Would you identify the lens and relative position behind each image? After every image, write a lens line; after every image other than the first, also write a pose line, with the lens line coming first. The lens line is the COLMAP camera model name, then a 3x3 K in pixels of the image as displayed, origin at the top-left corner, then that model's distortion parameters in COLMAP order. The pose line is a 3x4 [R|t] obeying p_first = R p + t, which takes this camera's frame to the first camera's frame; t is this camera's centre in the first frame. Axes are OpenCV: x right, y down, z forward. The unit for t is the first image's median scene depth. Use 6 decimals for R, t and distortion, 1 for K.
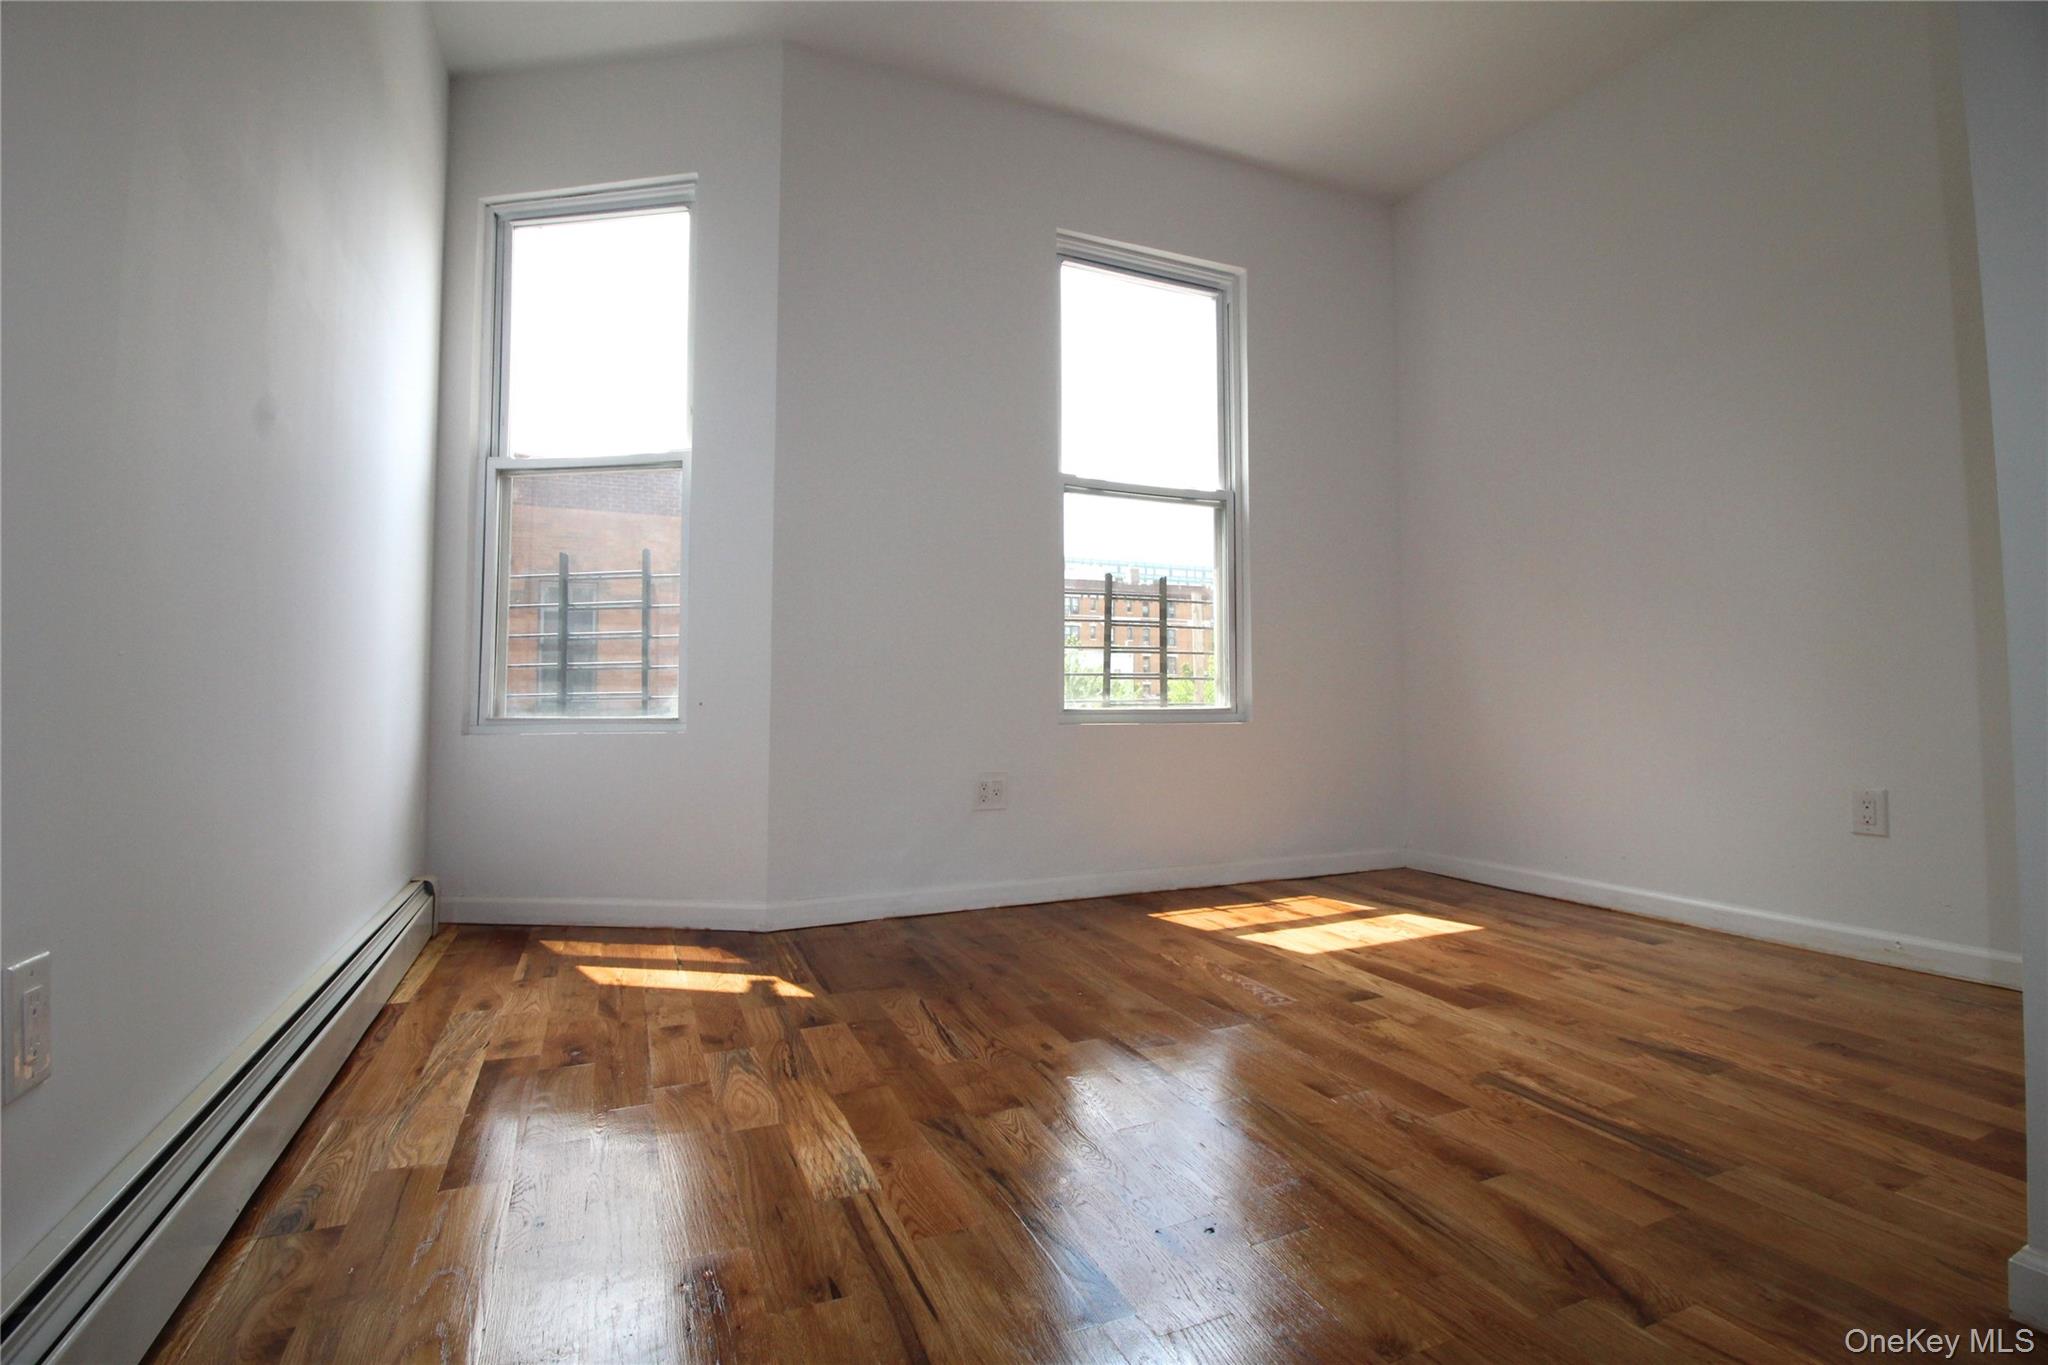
lens RADIAL K [[946.8, 0, 1016.4], [0, 946.8, 659.4], [0, 0, 1]] dist [0.001798, -0.015184]
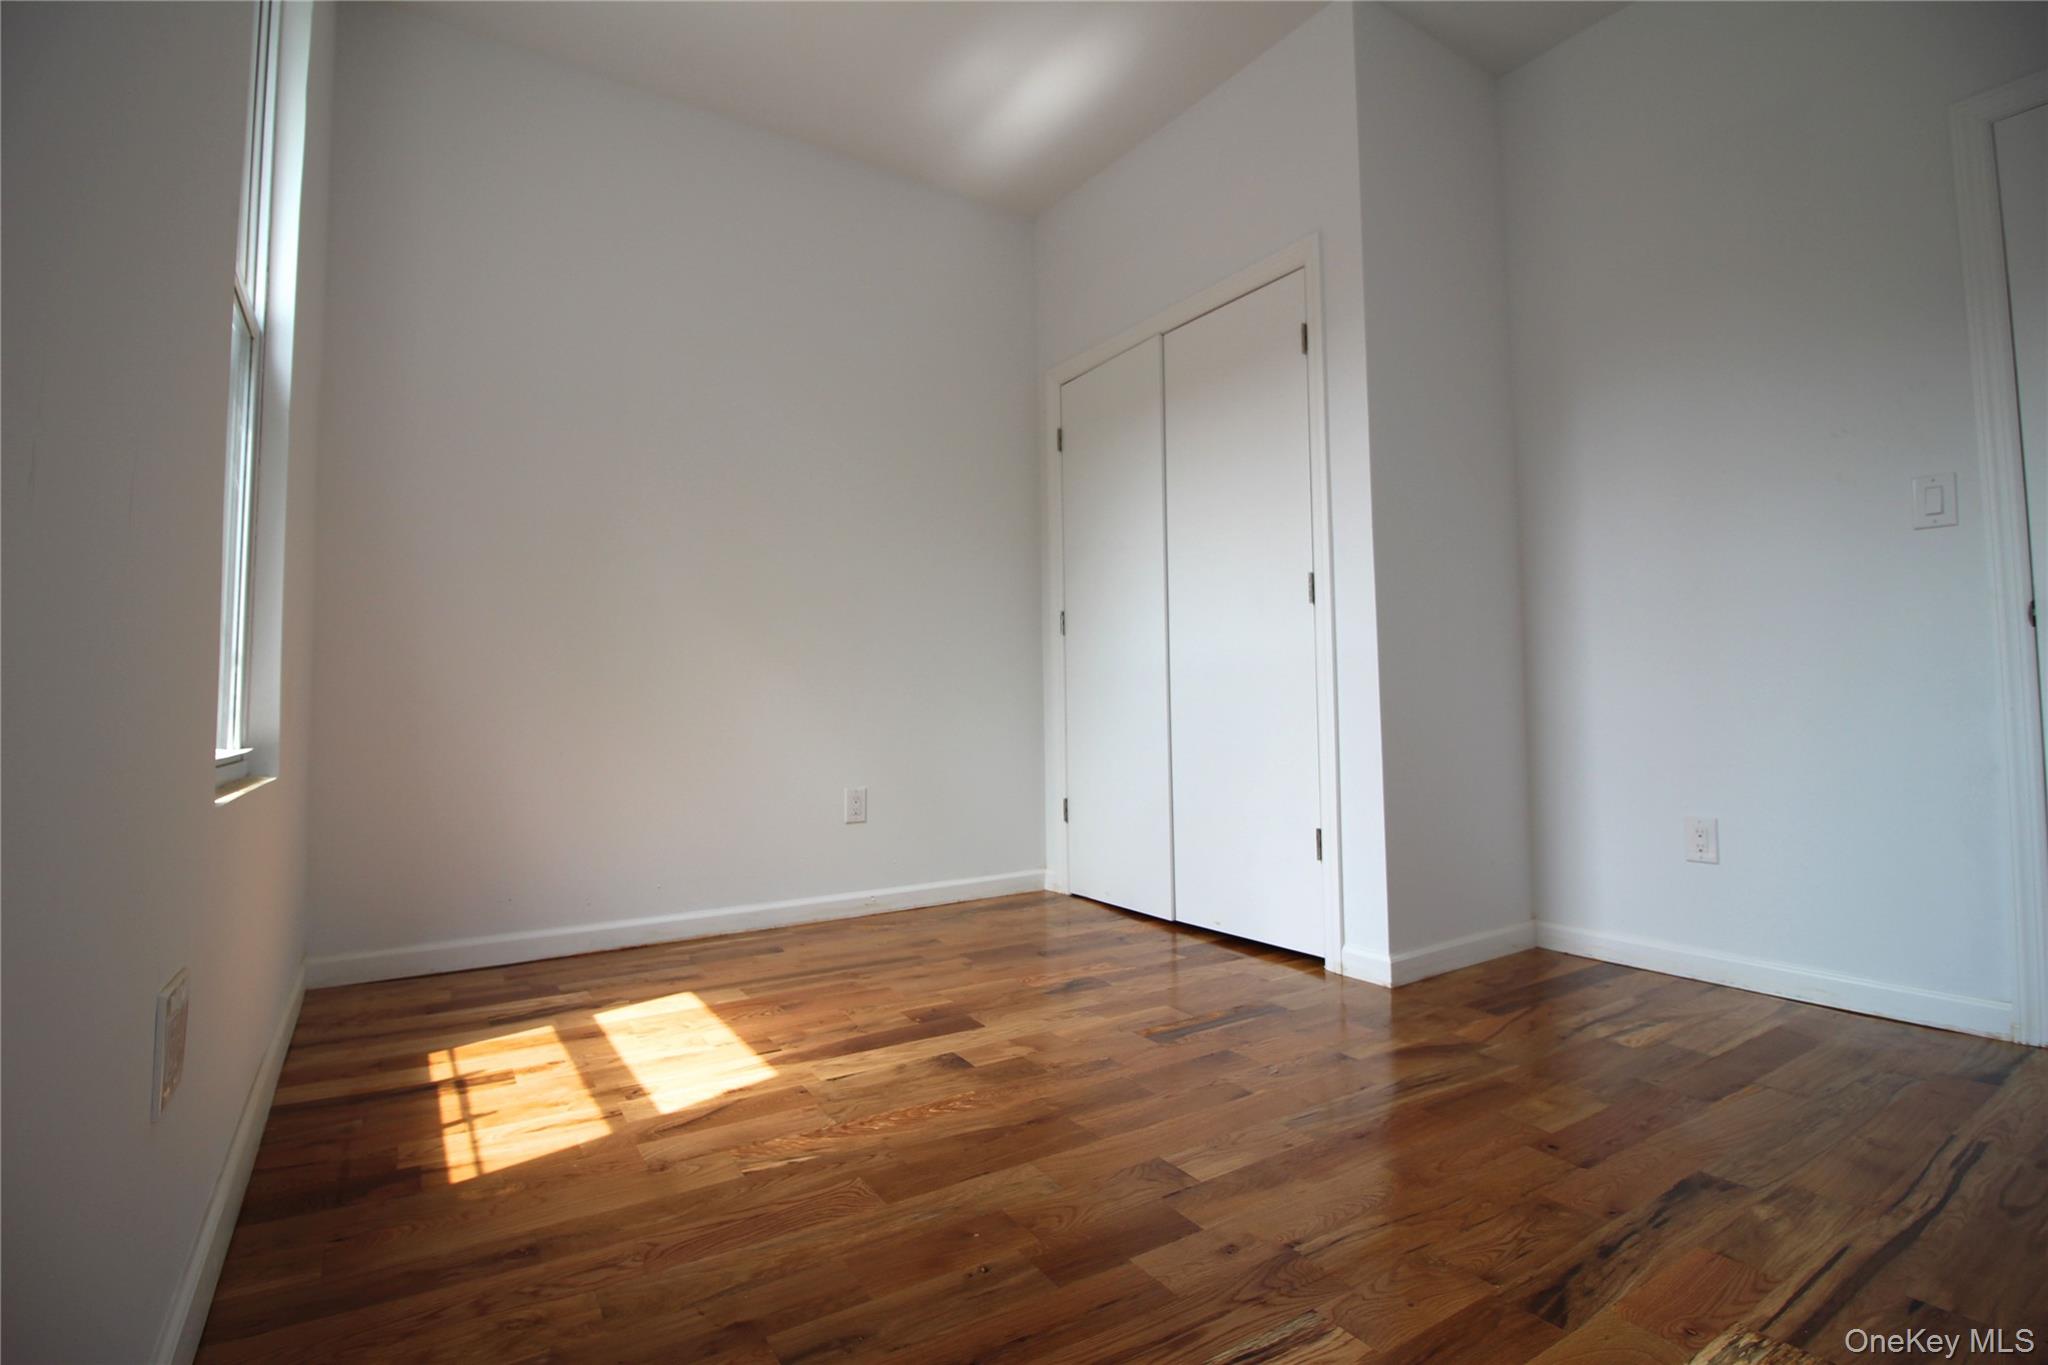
lens RADIAL K [[946.8, 0, 1016.4], [0, 946.8, 659.4], [0, 0, 1]] dist [0.001798, -0.015184]
pose [[-0.169748, 0.060259, 0.983644, -0.609402], [-0.033556, 0.997197, -0.066880, 0.044359], [-0.984916, -0.044360, -0.167250, 1.253895]]
